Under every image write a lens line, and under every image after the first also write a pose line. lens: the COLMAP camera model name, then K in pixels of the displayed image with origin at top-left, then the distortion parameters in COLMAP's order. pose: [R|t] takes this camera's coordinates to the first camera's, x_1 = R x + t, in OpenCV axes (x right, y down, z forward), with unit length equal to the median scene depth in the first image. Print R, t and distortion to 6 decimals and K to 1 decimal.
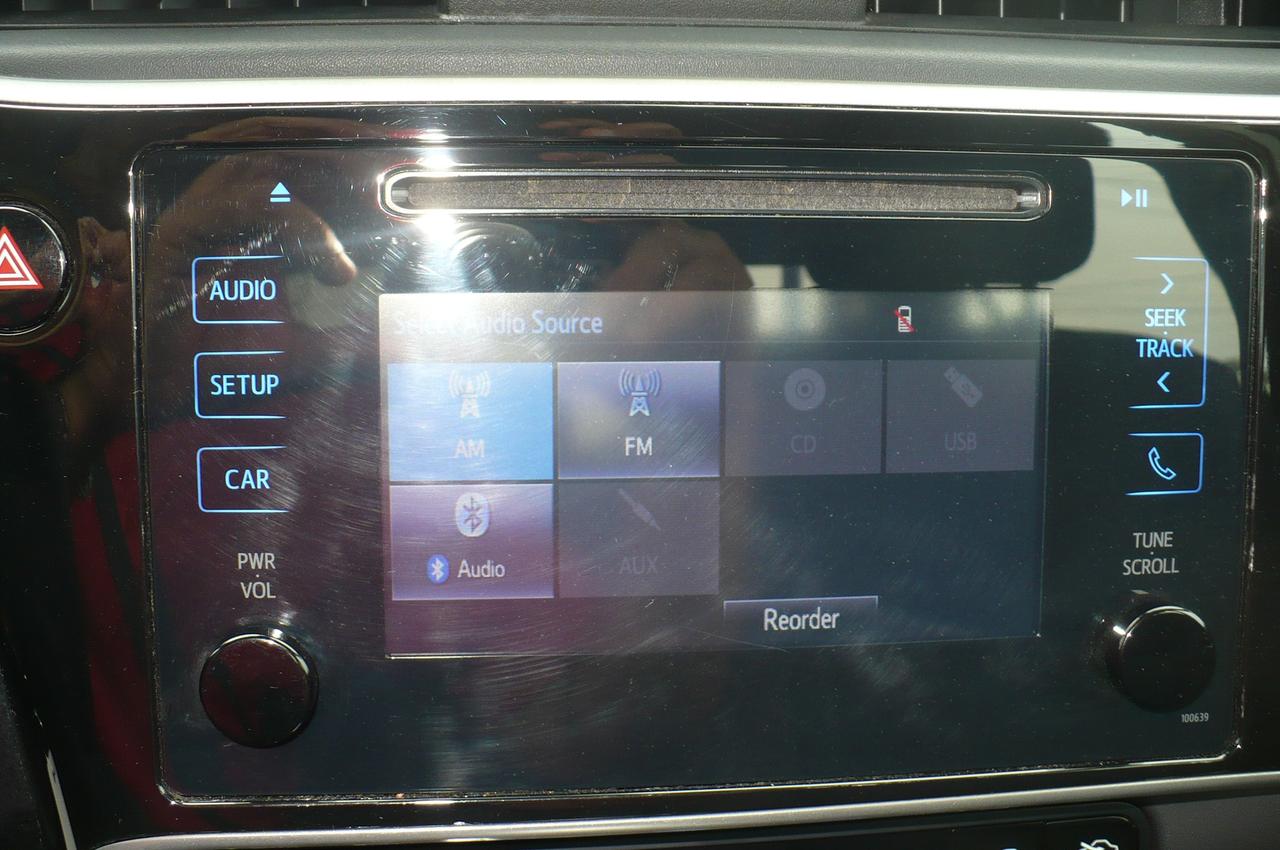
lens RADIAL K [[1431.3, 0, 634.2], [0, 1431.3, 403.6], [0, 0, 1]] dist [-0.261938, 0.345225]
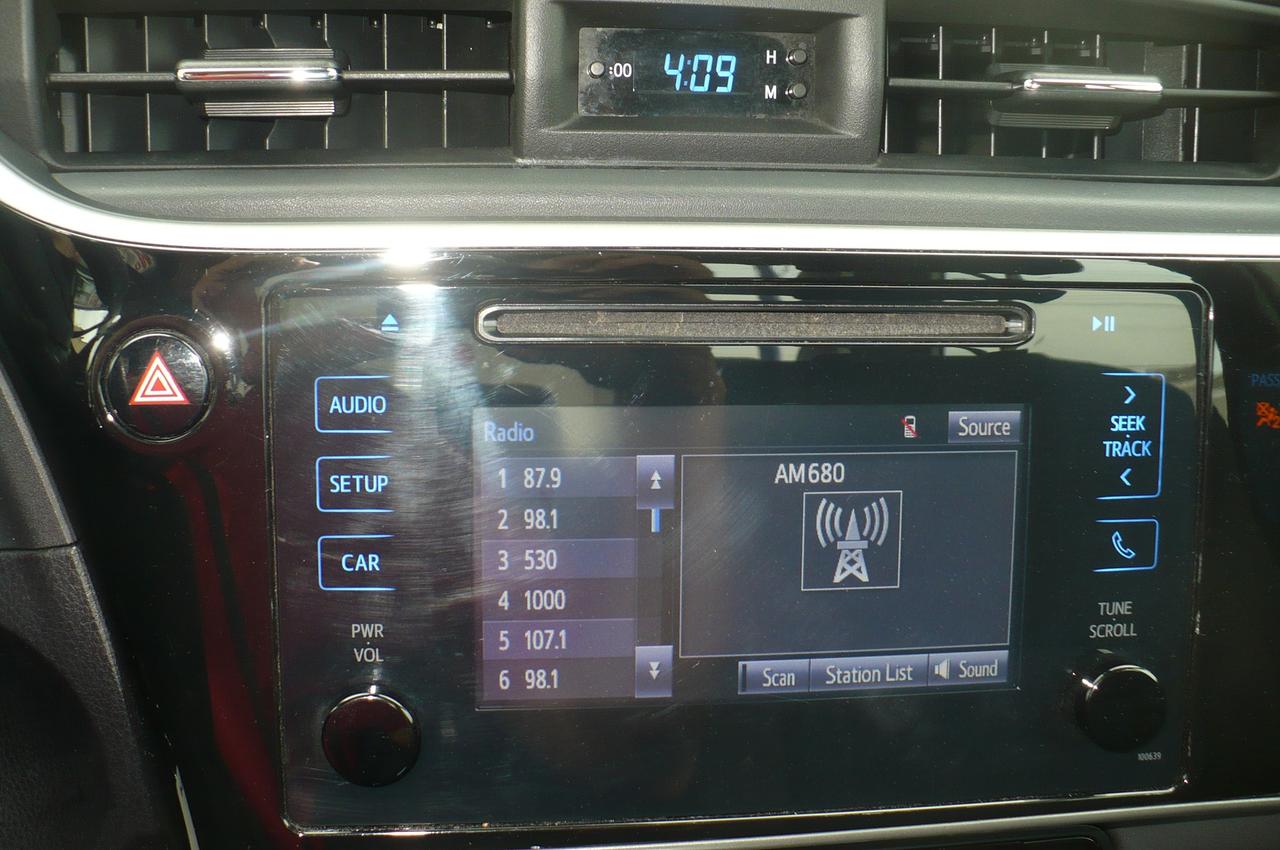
lens RADIAL K [[1431.3, 0, 634.2], [0, 1431.3, 403.6], [0, 0, 1]] dist [-0.261938, 0.345225]
pose [[0.999839, 0.005300, 0.017140, -0.061885], [-0.005328, 0.999985, 0.001558, -0.079591], [-0.017131, -0.001649, 0.999852, -0.189721]]
